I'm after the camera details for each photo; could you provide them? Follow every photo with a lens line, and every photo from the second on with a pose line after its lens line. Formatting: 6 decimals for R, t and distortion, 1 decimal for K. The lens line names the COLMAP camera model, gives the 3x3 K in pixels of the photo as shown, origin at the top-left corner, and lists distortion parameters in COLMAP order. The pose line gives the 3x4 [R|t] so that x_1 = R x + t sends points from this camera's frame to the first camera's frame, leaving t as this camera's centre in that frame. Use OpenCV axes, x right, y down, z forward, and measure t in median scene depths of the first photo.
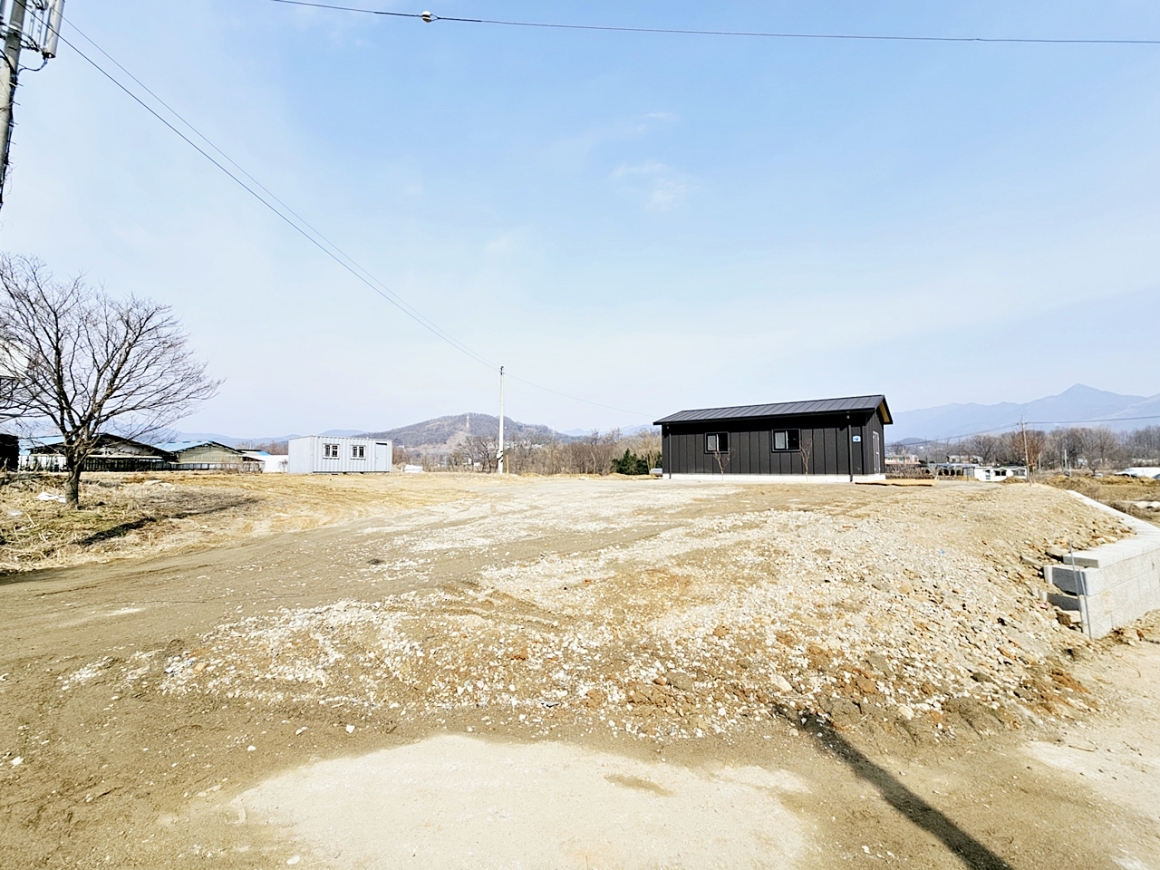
lens RADIAL K [[473.2, 0, 579.8], [0, 473.2, 433.2], [0, 0, 1]] dist [-0.001827, 0.001554]
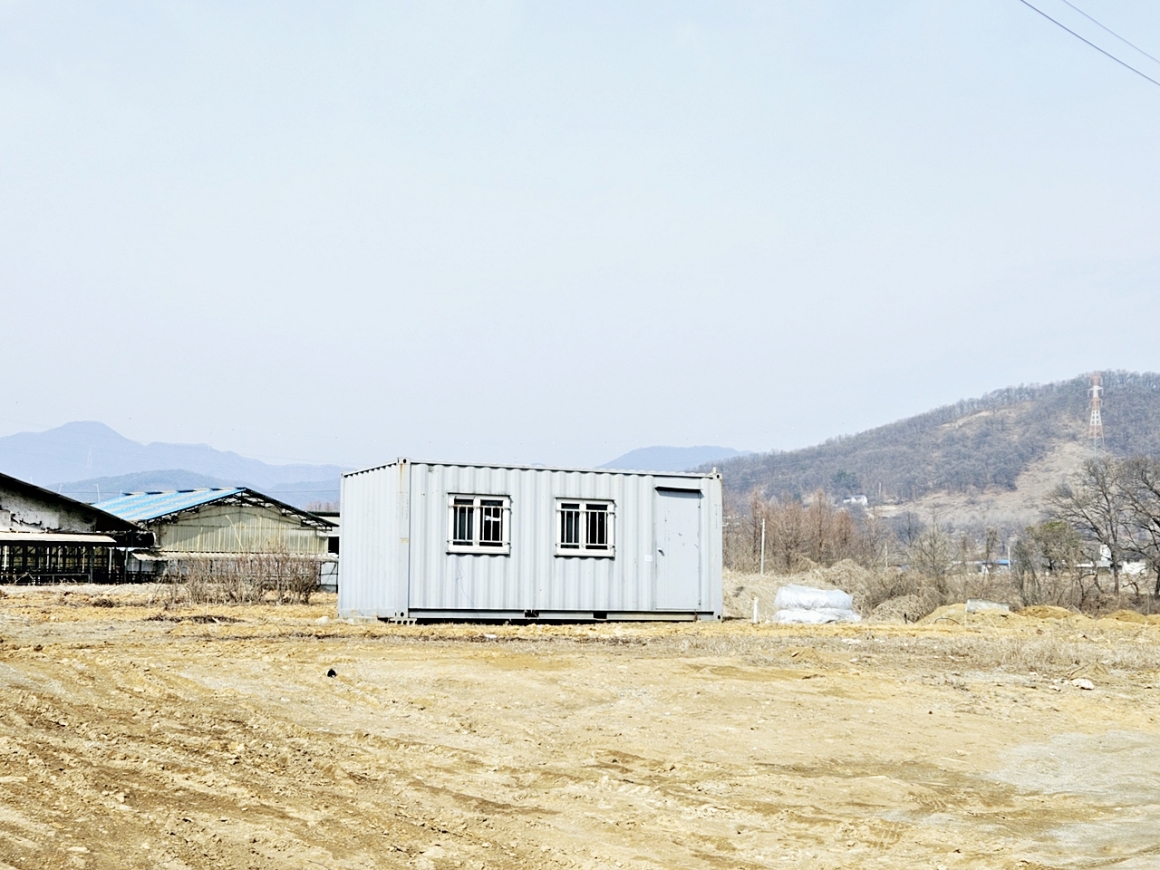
lens RADIAL K [[1730.1, 0, 570.4], [0, 1730.1, 440.1], [0, 0, 1]] dist [0.088575, 0.000000]
pose [[0.864636, -0.022216, -0.501907, -0.059245], [0.019134, 0.999753, -0.011290, 0.008985], [0.502034, 0.000159, 0.864848, 0.368763]]
